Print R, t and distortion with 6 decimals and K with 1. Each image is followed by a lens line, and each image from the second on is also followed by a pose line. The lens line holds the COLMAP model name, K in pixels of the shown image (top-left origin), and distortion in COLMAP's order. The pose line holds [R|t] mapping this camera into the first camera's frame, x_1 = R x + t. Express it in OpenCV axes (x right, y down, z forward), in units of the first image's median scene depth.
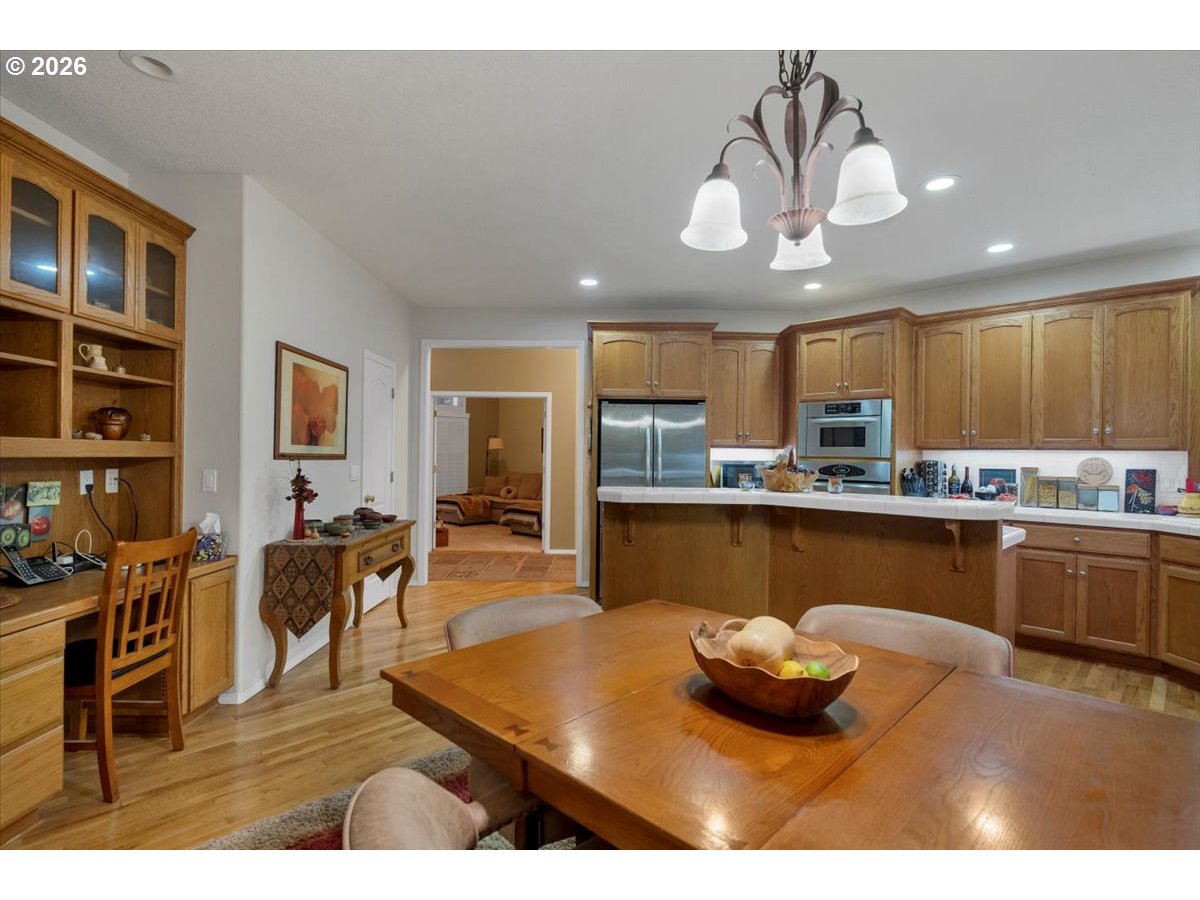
lens RADIAL K [[586.0, 0, 600.0], [0, 586.0, 450.0], [0, 0, 1]] dist [-0.004032, -0.000393]
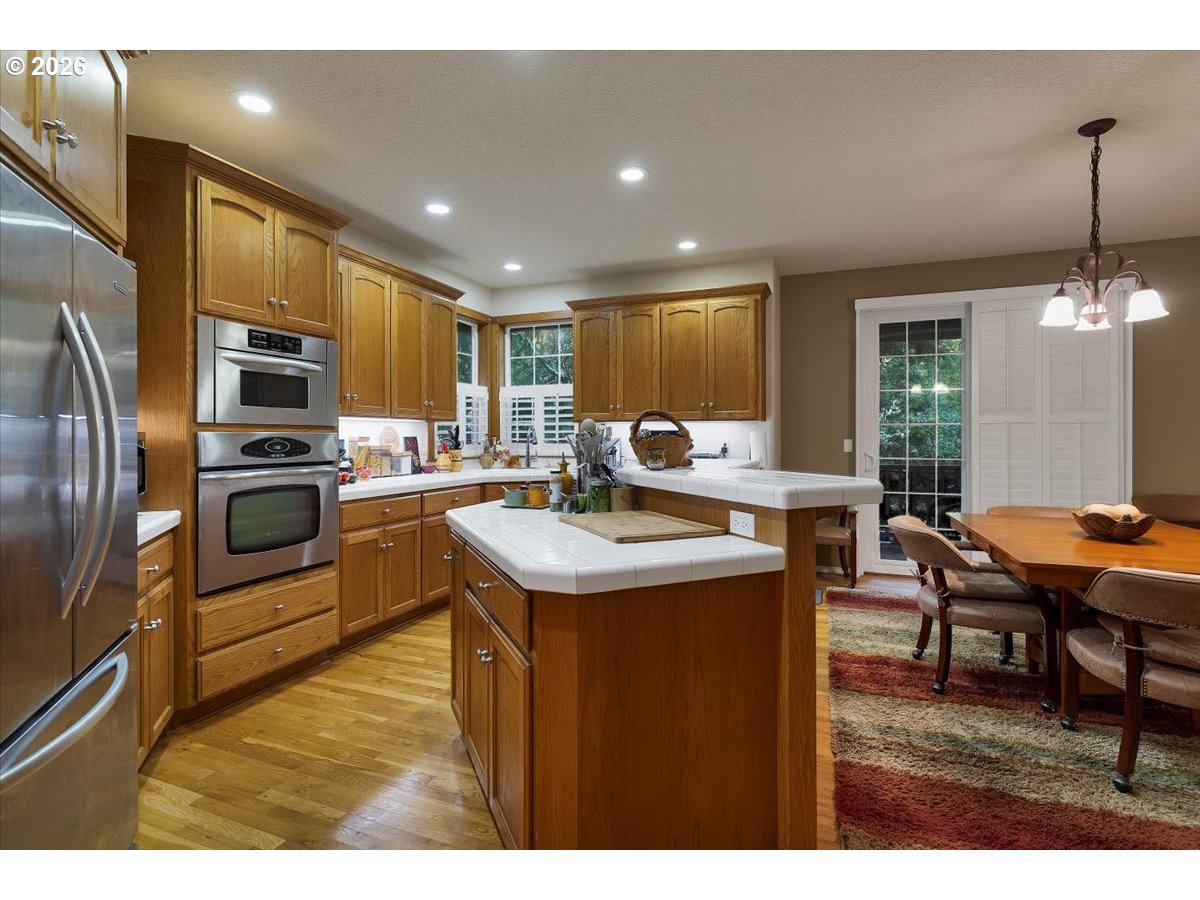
lens RADIAL K [[598.0, 0, 594.2], [0, 598.0, 436.2], [0, 0, 1]] dist [-0.002997, 0.000109]
pose [[-0.386754, -0.009511, 0.922134, -0.304384], [-0.001205, 0.999951, 0.009808, 0.019886], [-0.922182, 0.002682, -0.386747, 1.086492]]
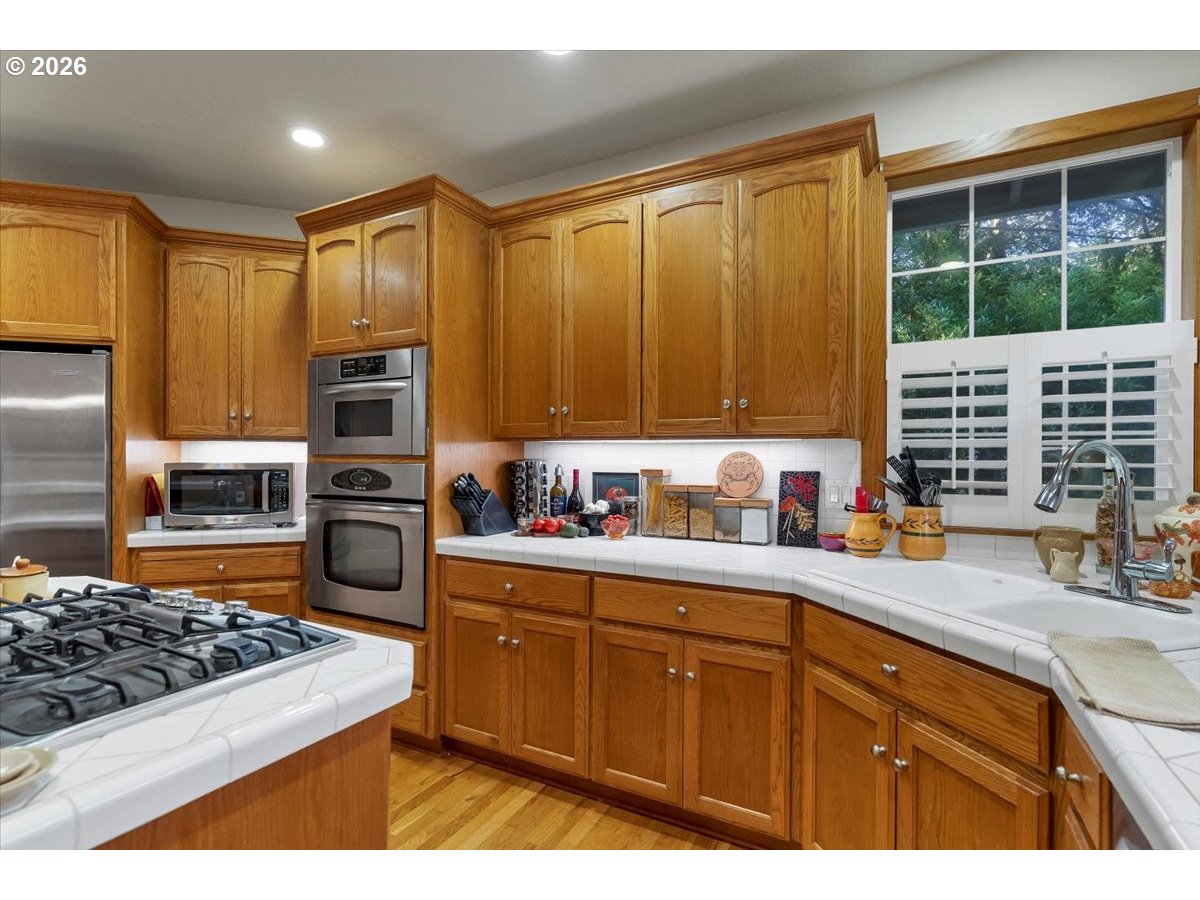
lens RADIAL K [[586.0, 0, 600.0], [0, 586.0, 450.0], [0, 0, 1]] dist [-0.004032, -0.000393]
pose [[0.954921, -0.007181, 0.296772, 0.538128], [0.006297, 0.999972, 0.003936, 0.007728], [-0.296792, -0.001890, 0.954940, 0.476901]]
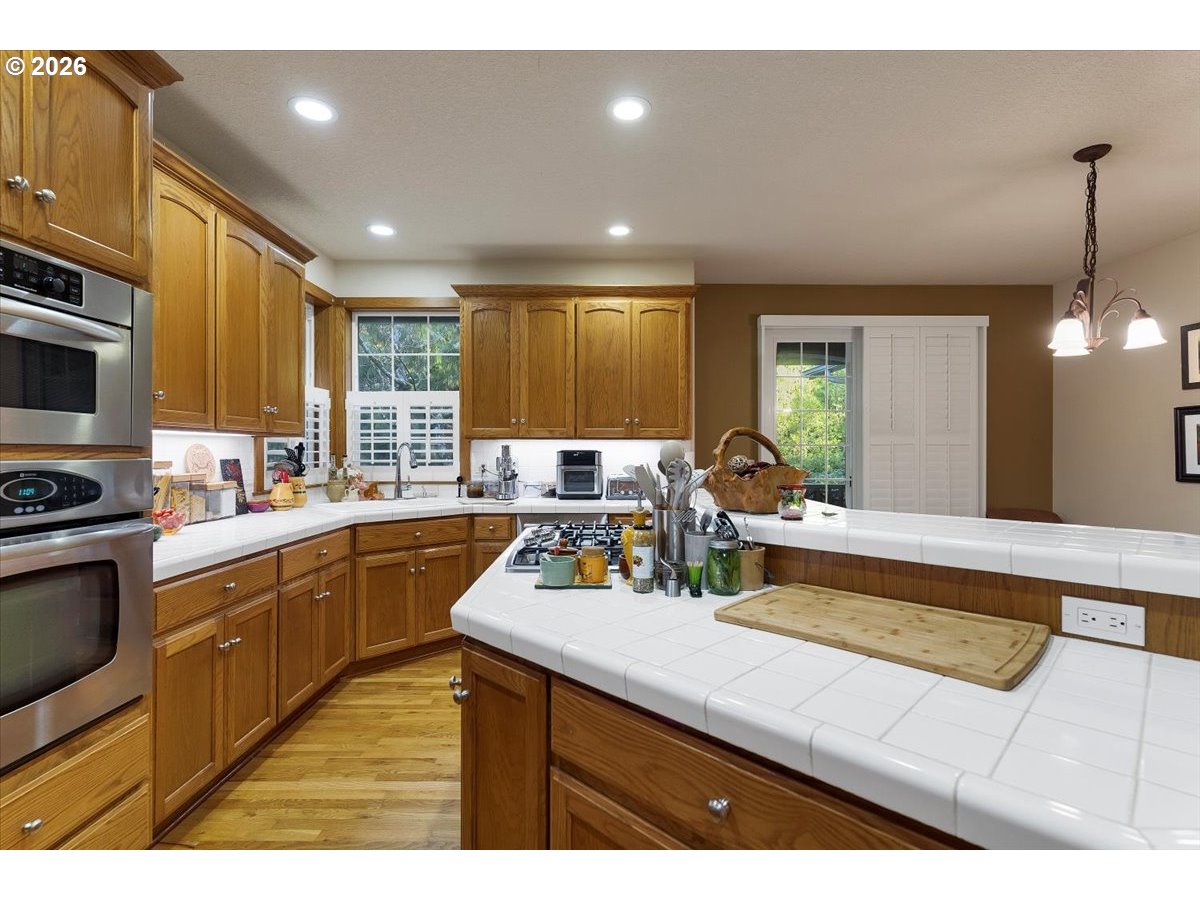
lens RADIAL K [[586.0, 0, 600.0], [0, 586.0, 450.0], [0, 0, 1]] dist [-0.004032, -0.000393]
pose [[-0.704806, -0.010413, 0.709323, 0.025196], [-0.007886, 0.999945, 0.006844, 0.012064], [-0.709356, -0.000770, -0.704850, 1.160649]]
